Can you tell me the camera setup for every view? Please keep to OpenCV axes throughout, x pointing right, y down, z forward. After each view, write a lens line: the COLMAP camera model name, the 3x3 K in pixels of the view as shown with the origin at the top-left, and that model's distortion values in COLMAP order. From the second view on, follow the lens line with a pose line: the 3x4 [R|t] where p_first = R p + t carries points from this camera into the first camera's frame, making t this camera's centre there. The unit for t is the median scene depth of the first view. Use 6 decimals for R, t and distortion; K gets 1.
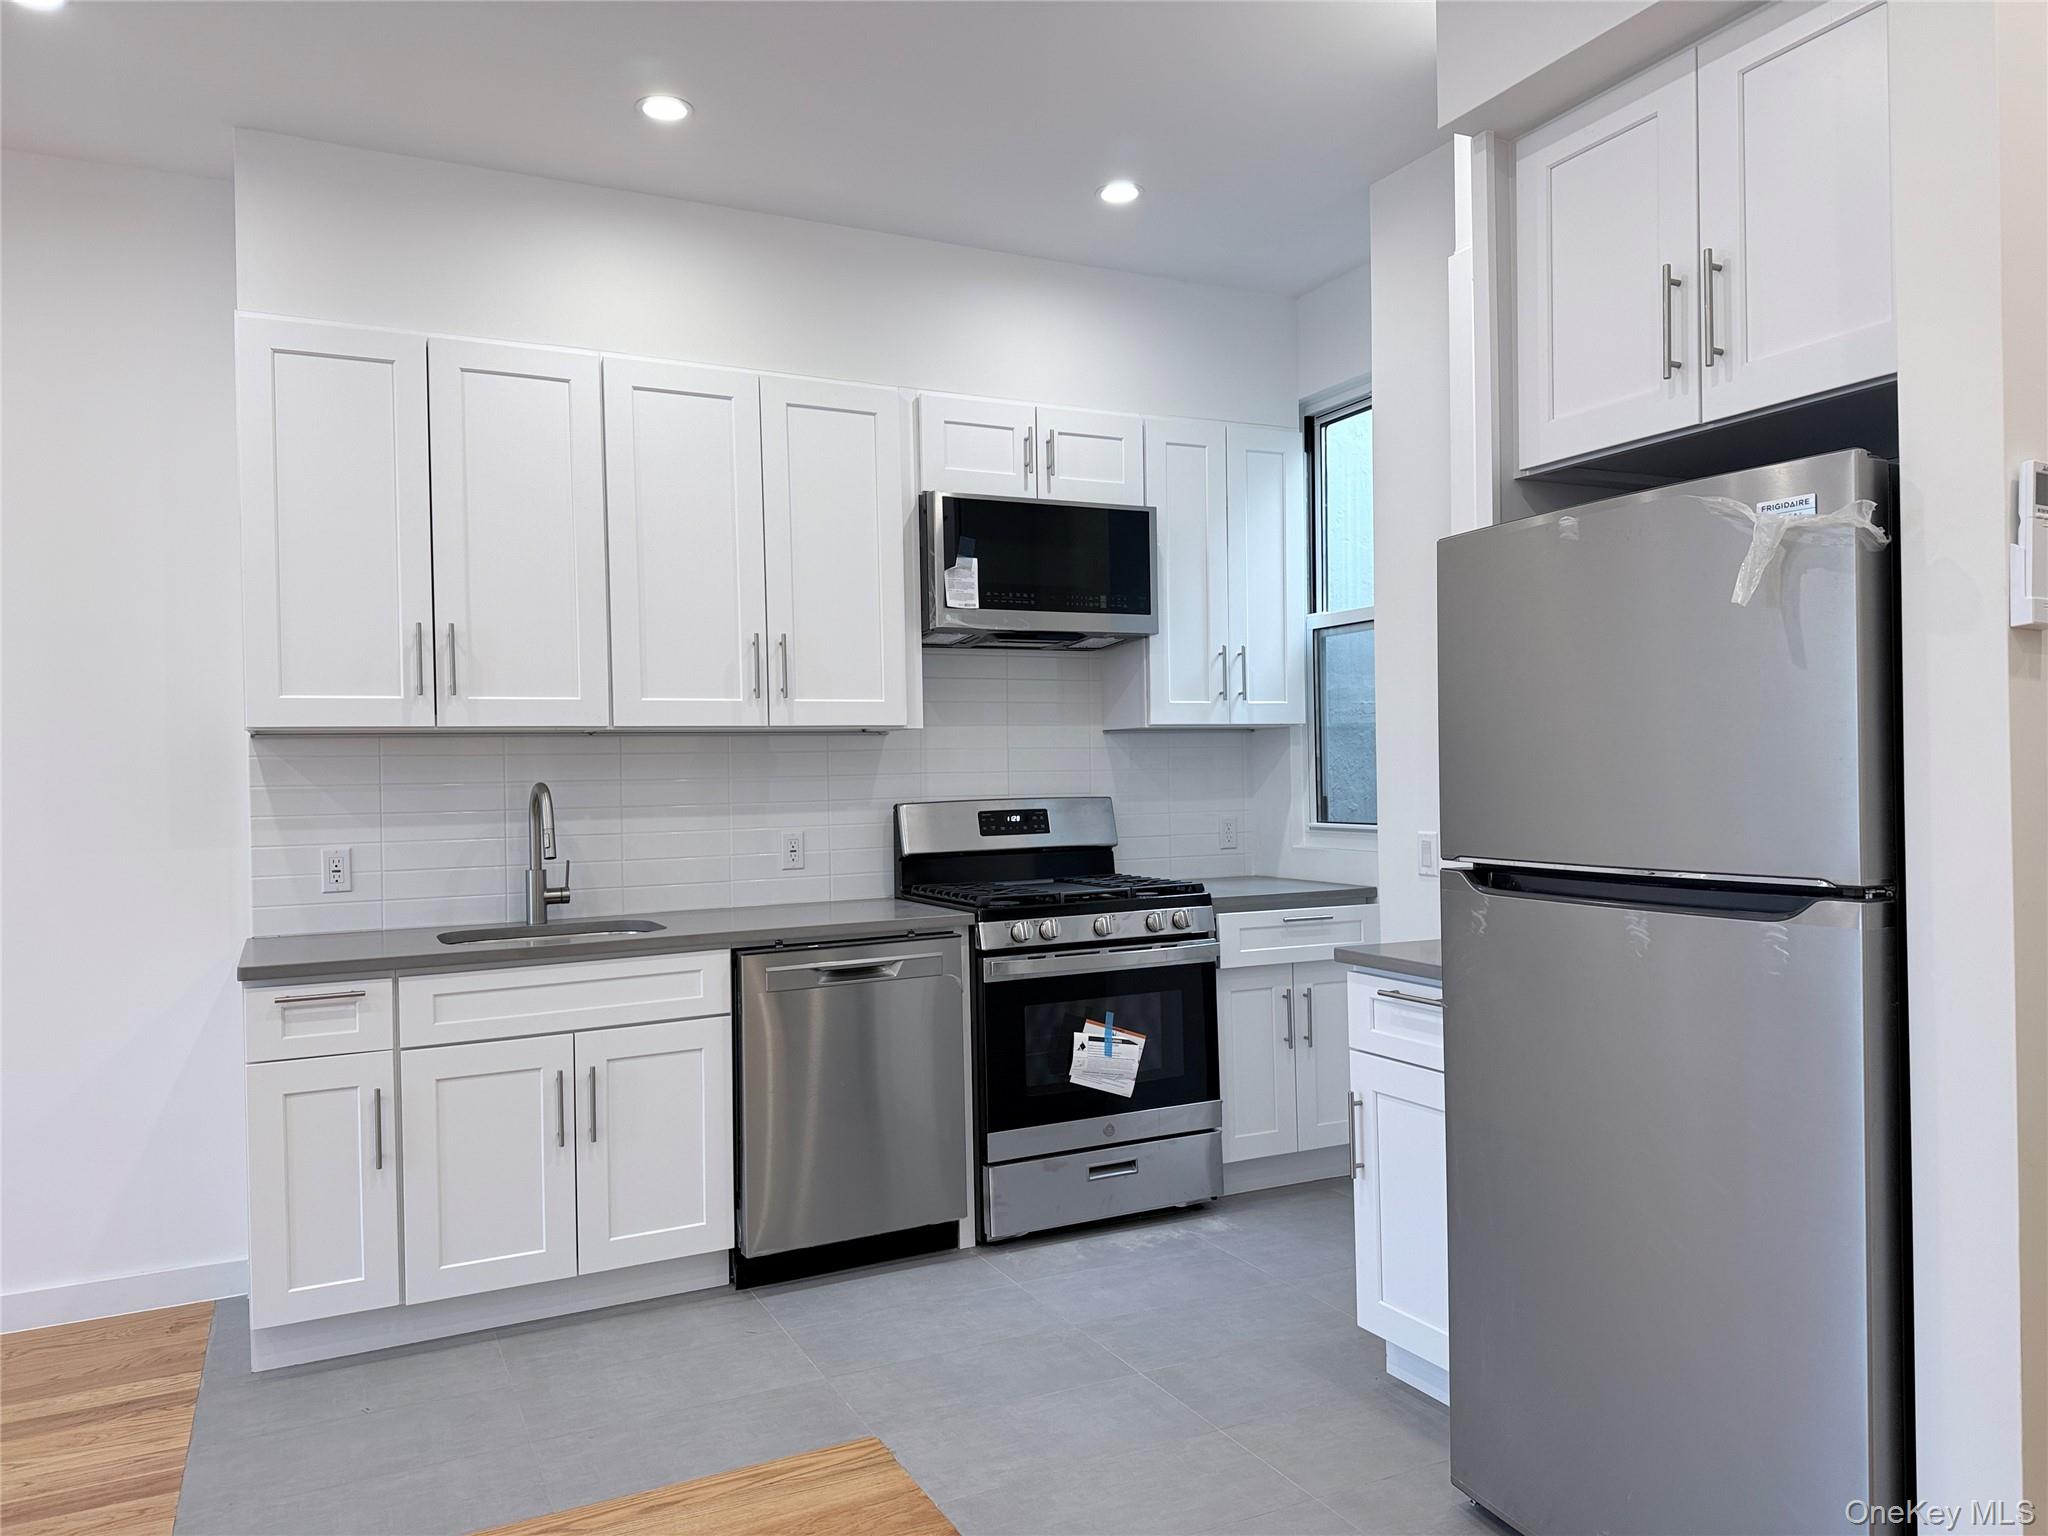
lens RADIAL K [[1424.8, 0, 1024.0], [0, 1424.8, 768.0], [0, 0, 1]] dist [0.070706, -0.074870]
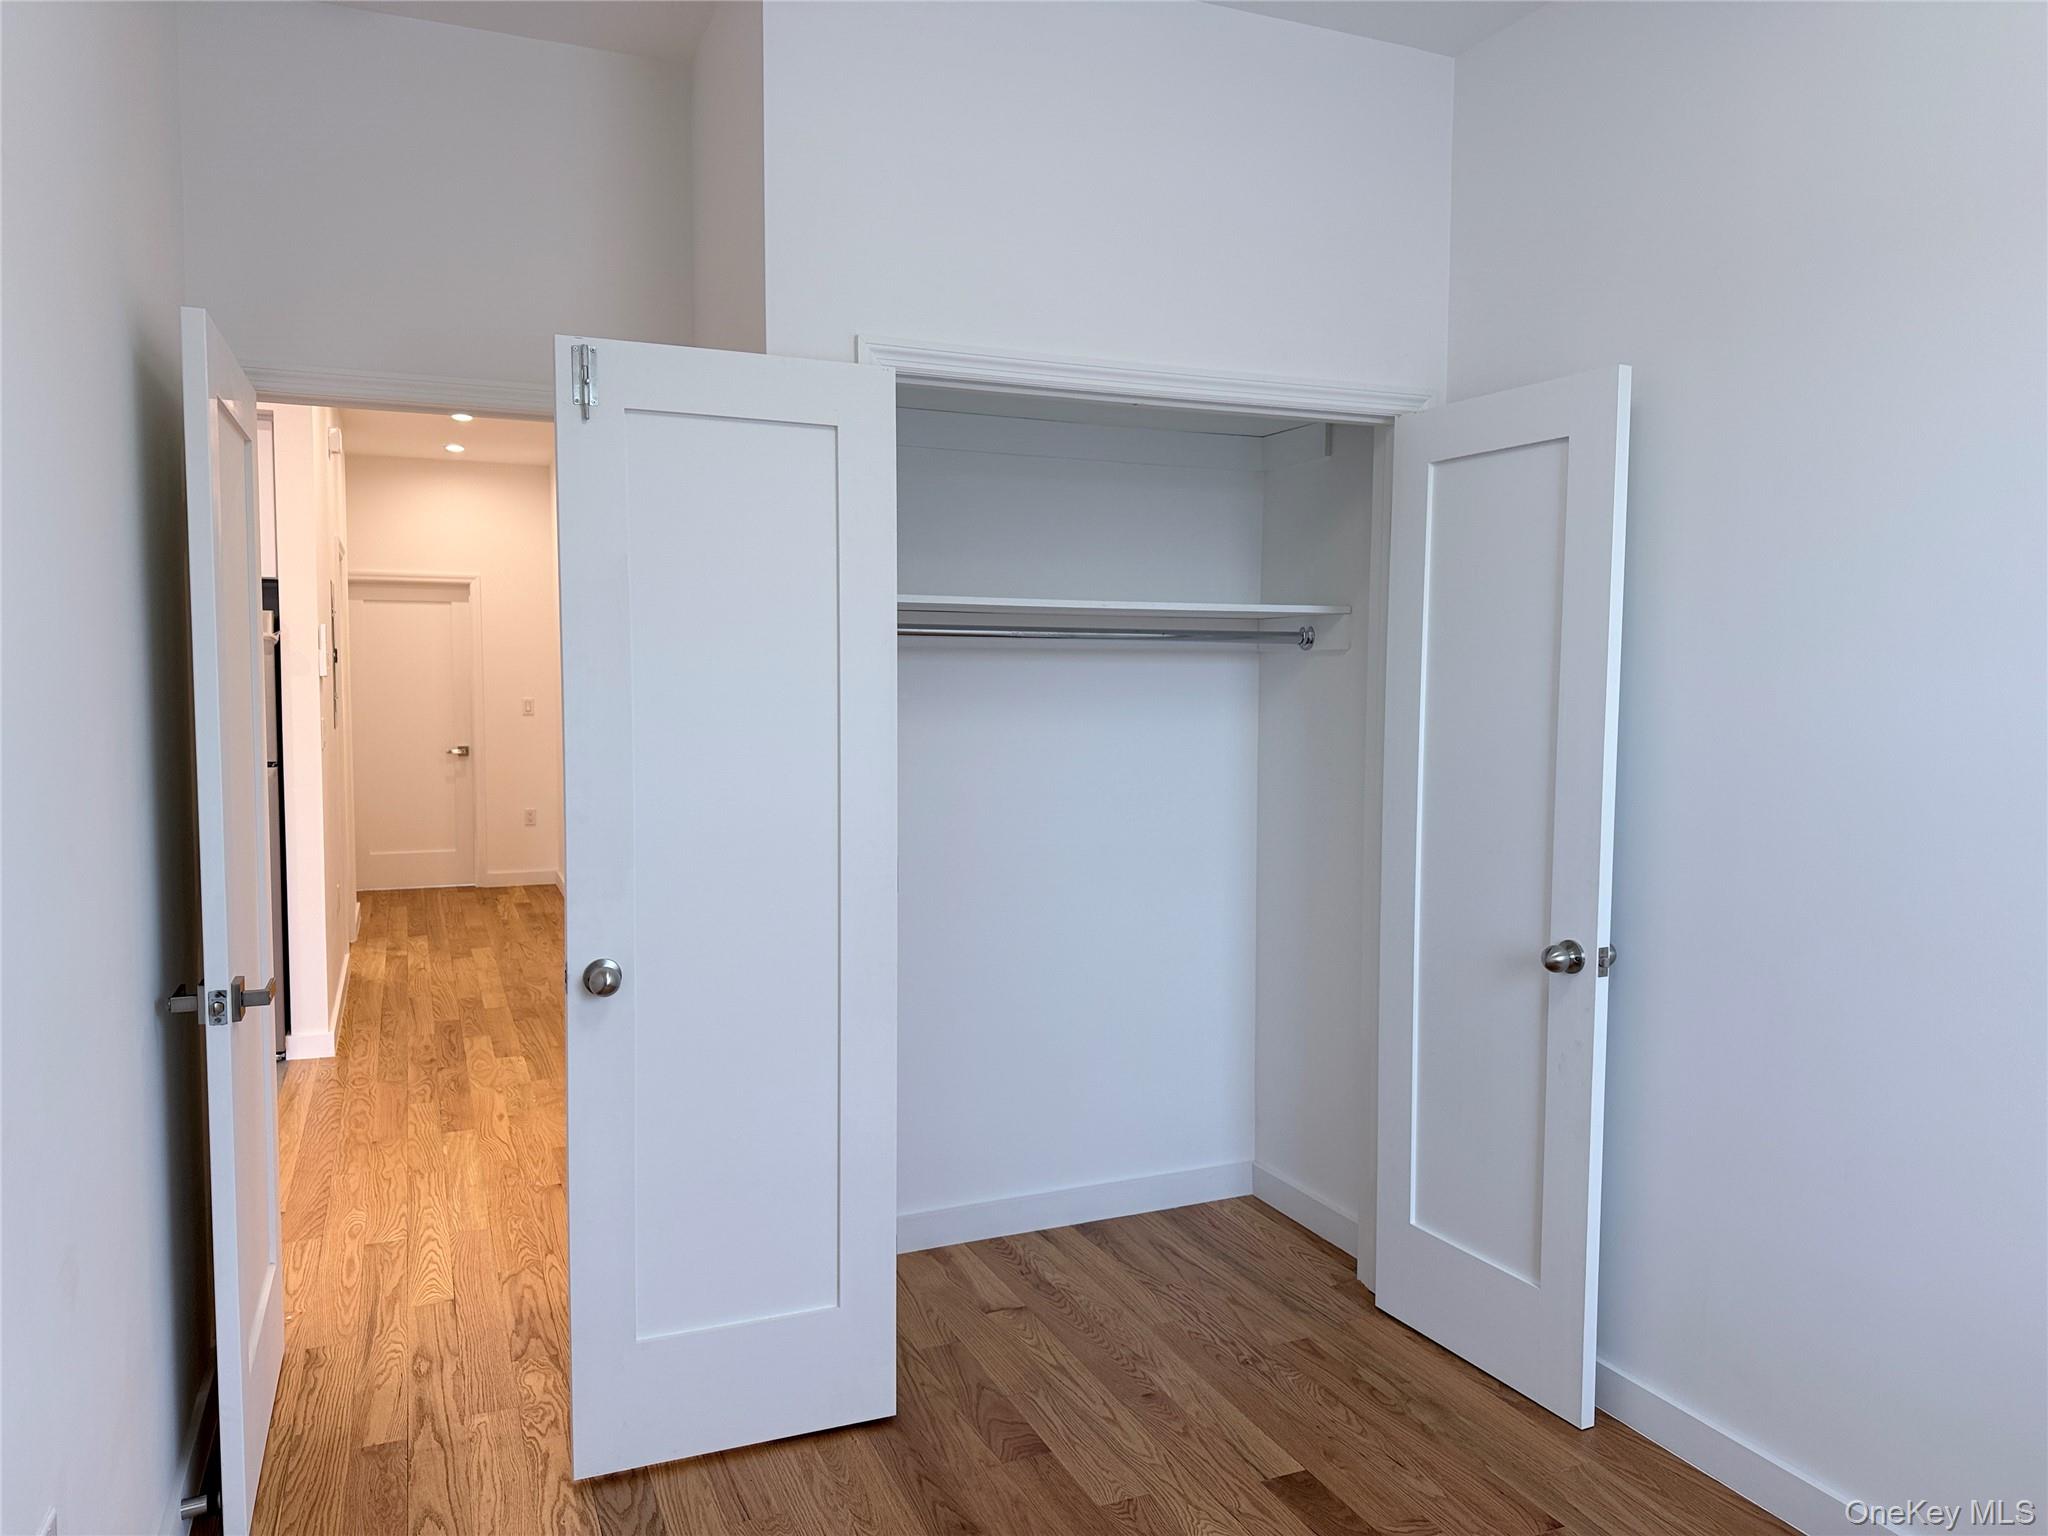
lens RADIAL K [[1425.7, 0, 1024.0], [0, 1425.7, 768.0], [0, 0, 1]] dist [0.086260, -0.100120]
pose [[0.056339, -0.047602, 0.997276, -1.576537], [-0.008178, 0.998807, 0.048137, -0.044241], [-0.998378, -0.010868, 0.055883, -0.471155]]
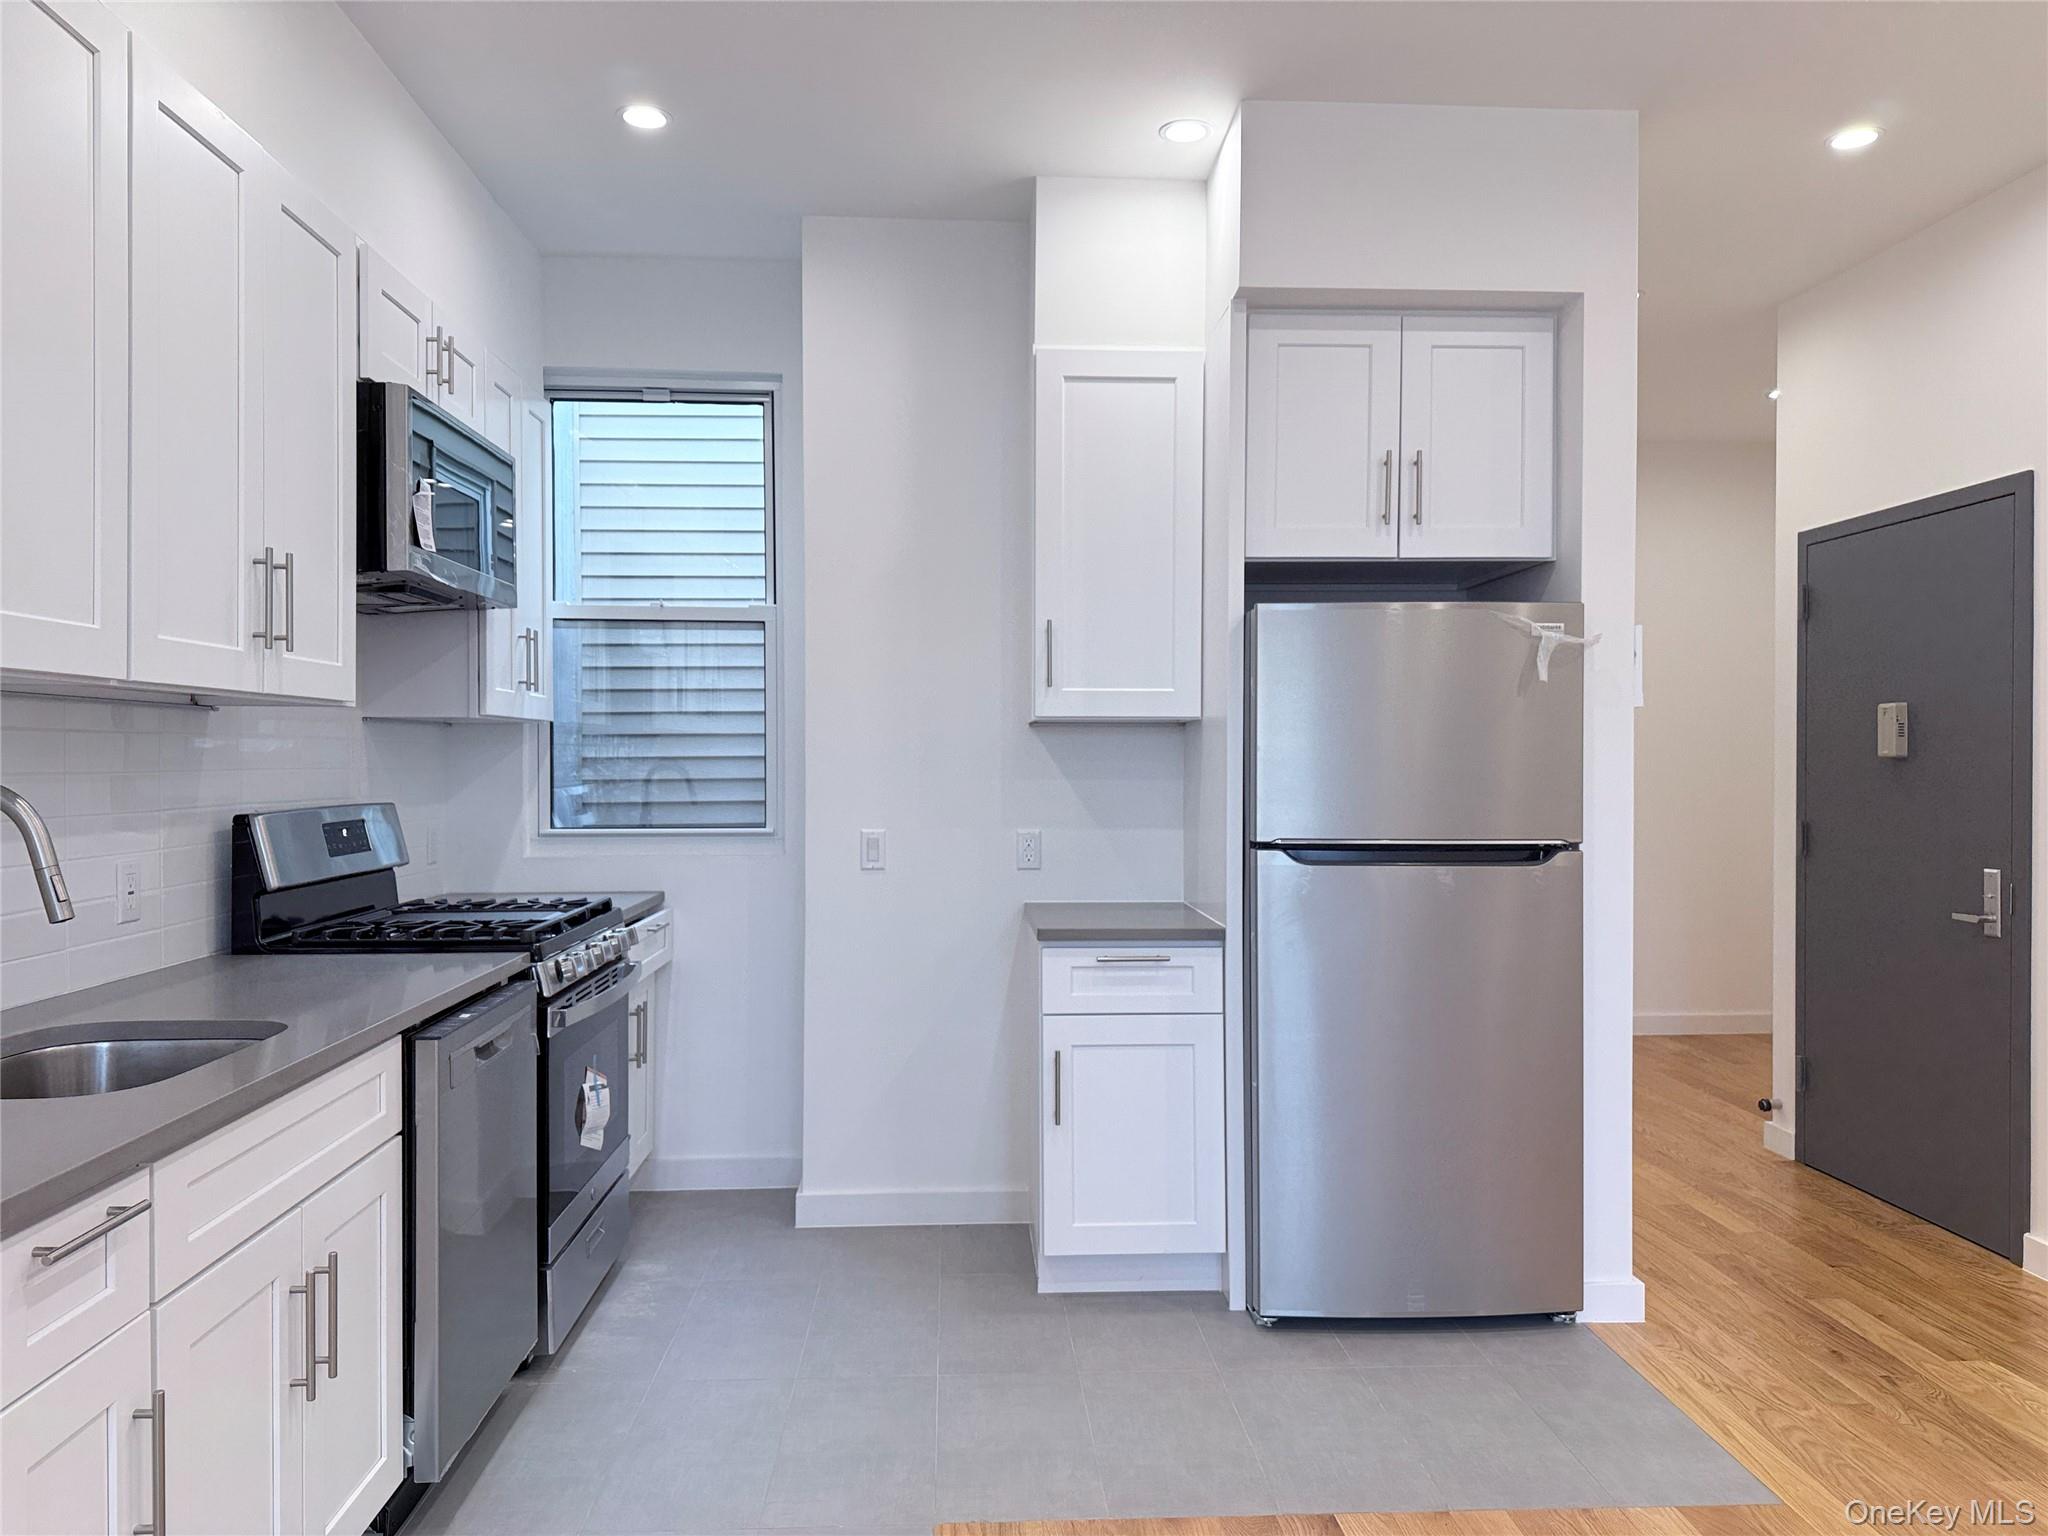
lens RADIAL K [[1425.7, 0, 1024.0], [0, 1425.7, 768.0], [0, 0, 1]] dist [0.086260, -0.100120]
pose [[0.395378, 0.014573, 0.918403, -0.965334], [-0.009790, 0.999884, -0.011652, 0.011060], [-0.918466, -0.004385, 0.395475, 0.645537]]
